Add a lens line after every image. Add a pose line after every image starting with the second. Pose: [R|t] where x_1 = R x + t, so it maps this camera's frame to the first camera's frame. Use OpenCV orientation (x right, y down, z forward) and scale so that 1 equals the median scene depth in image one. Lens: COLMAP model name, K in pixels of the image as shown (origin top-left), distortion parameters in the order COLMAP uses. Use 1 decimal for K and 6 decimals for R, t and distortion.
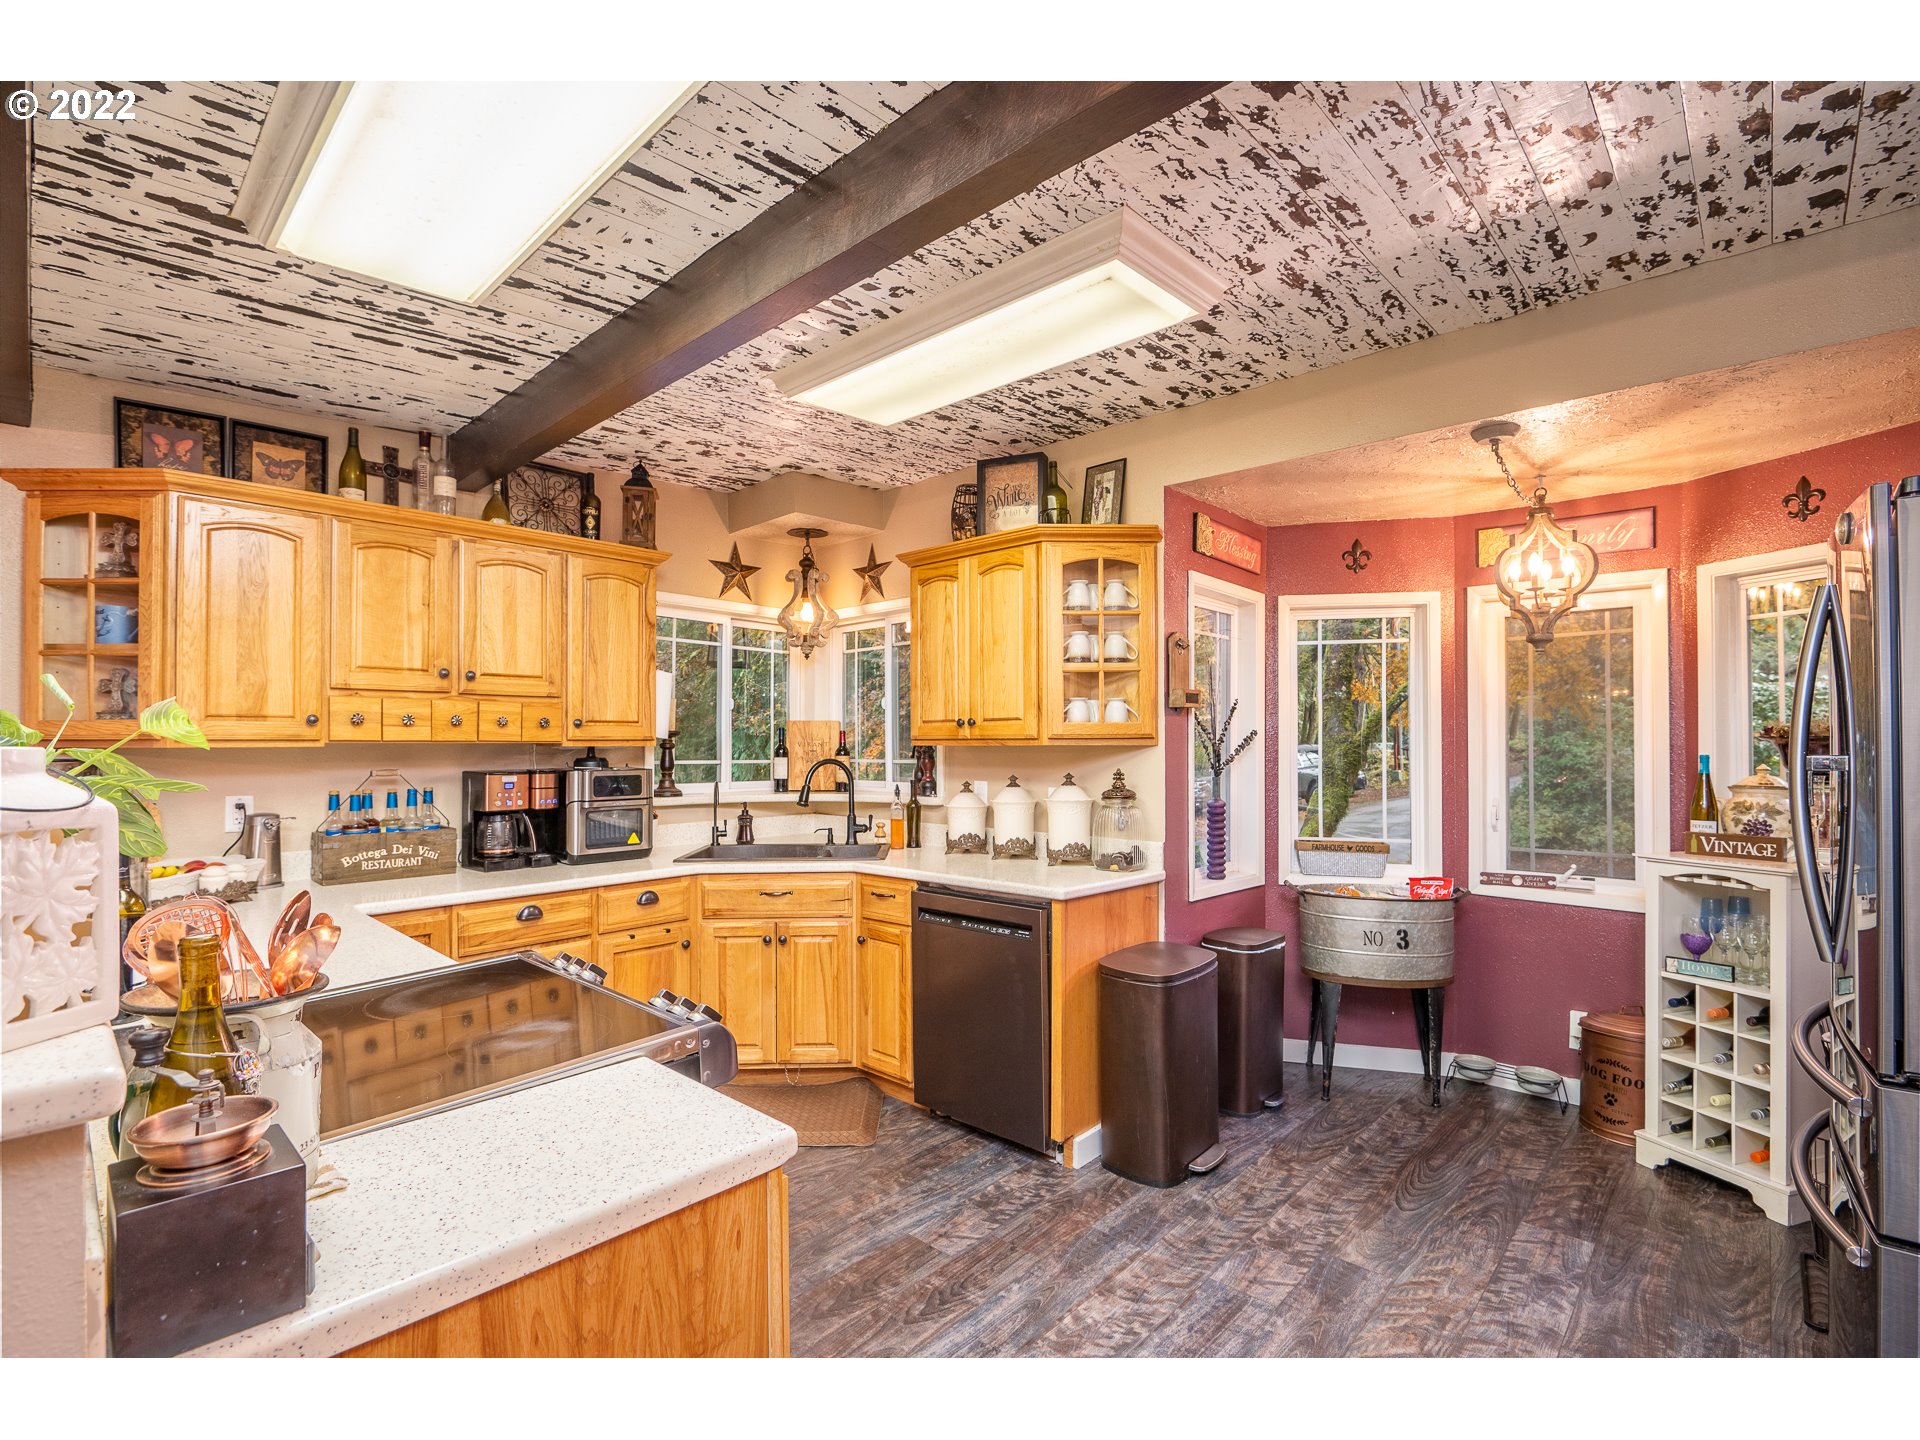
lens RADIAL K [[891.1, 0, 958.1], [0, 891.1, 731.3], [0, 0, 1]] dist [-0.023872, -0.000131]
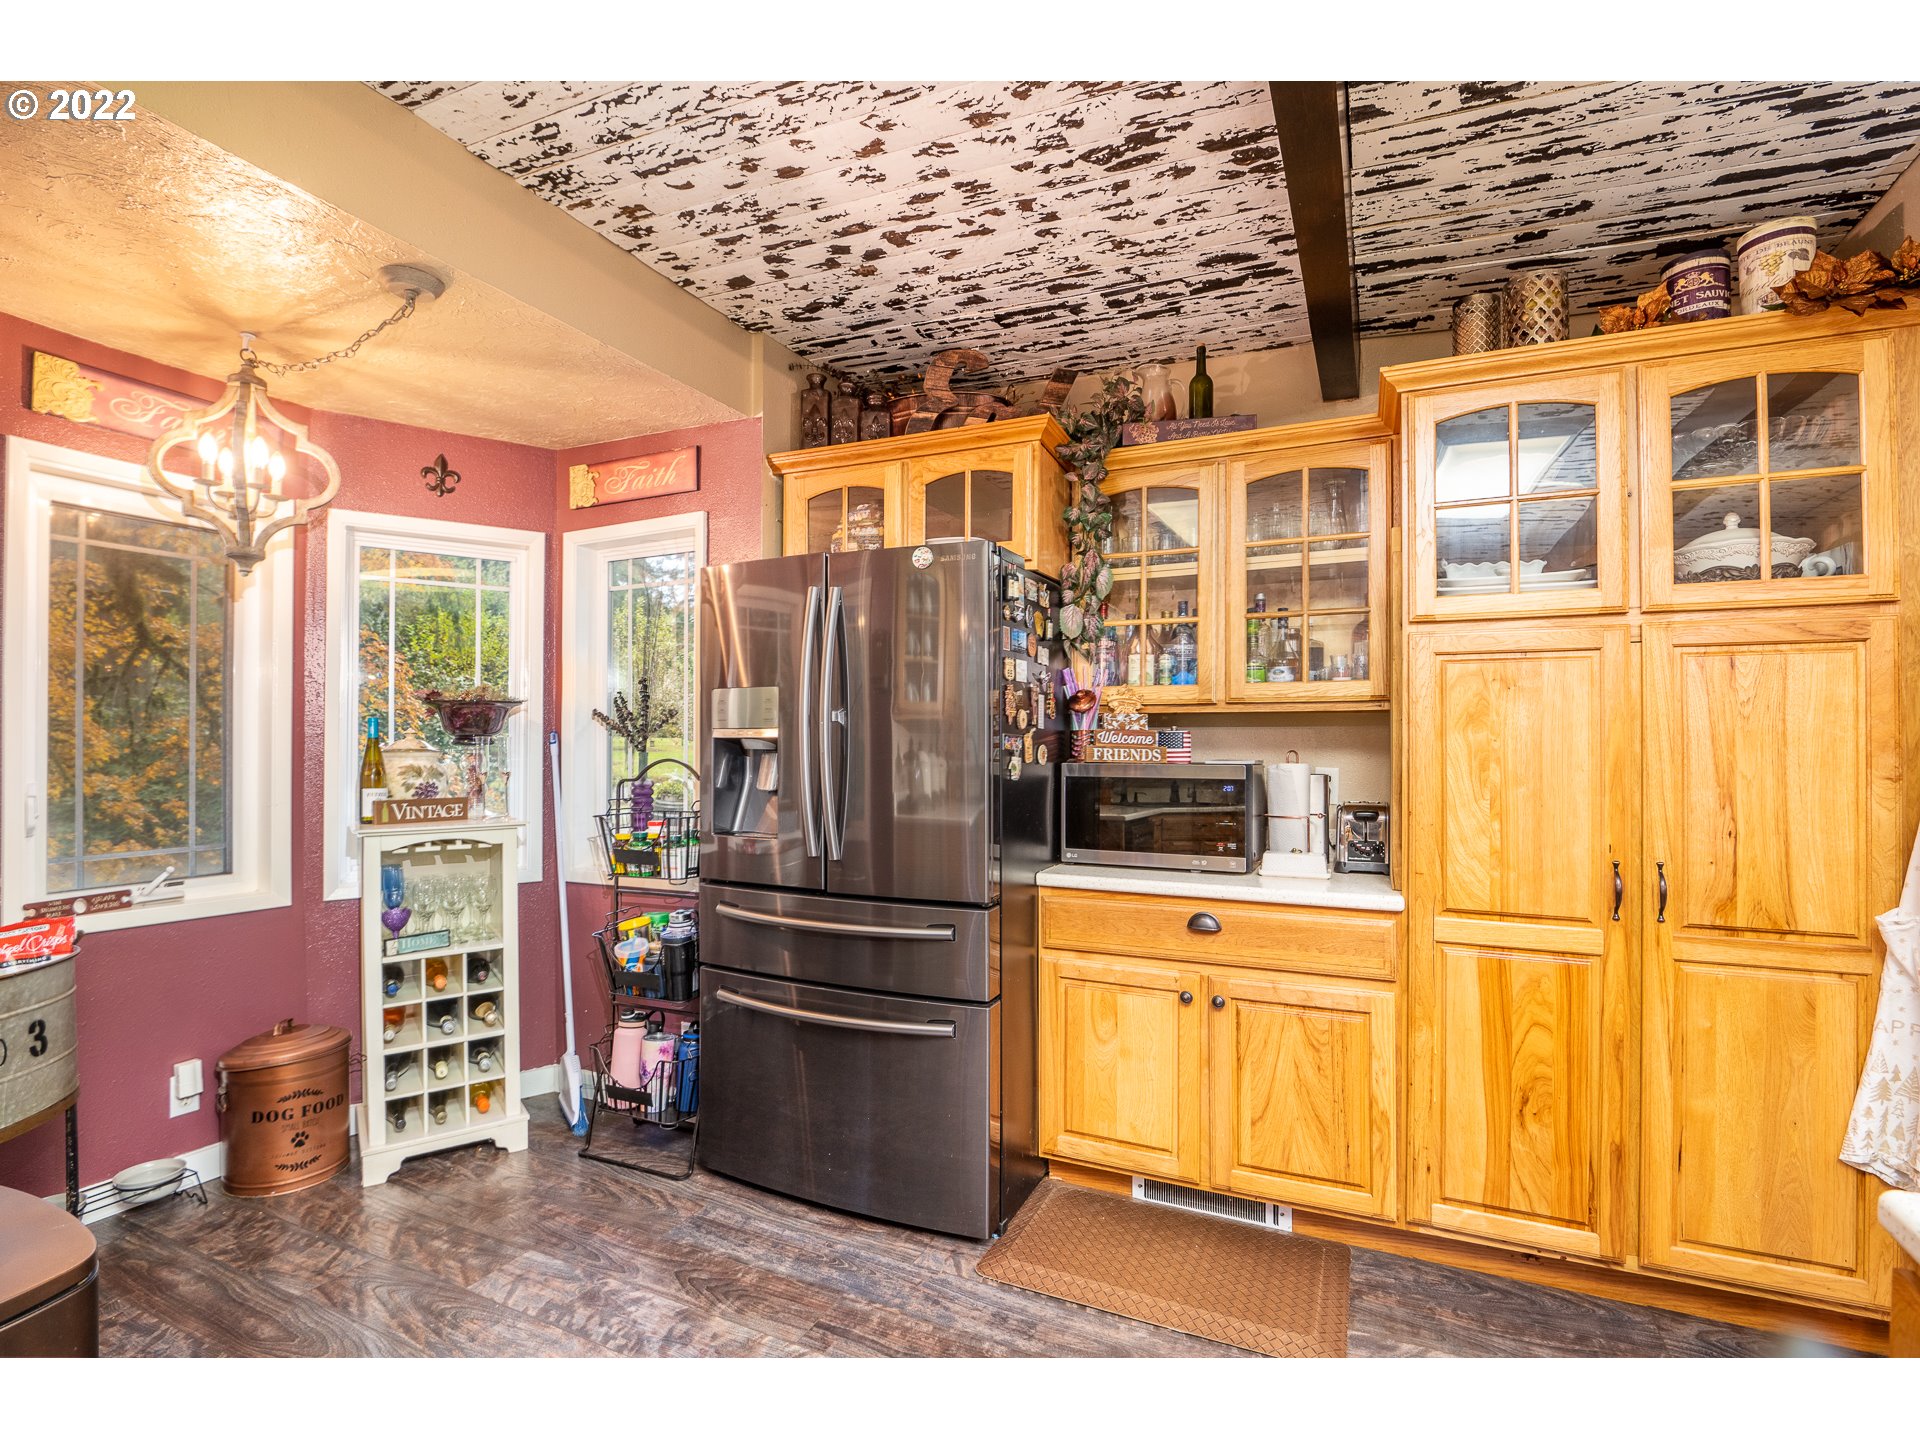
lens RADIAL K [[891.1, 0, 958.7], [0, 891.1, 727.9], [0, 0, 1]] dist [-0.023872, -0.000131]
pose [[-0.299584, 0.007894, 0.954037, -0.232567], [-0.018217, 0.999736, -0.013993, 0.041463], [-0.953896, -0.021572, -0.299361, 0.716470]]
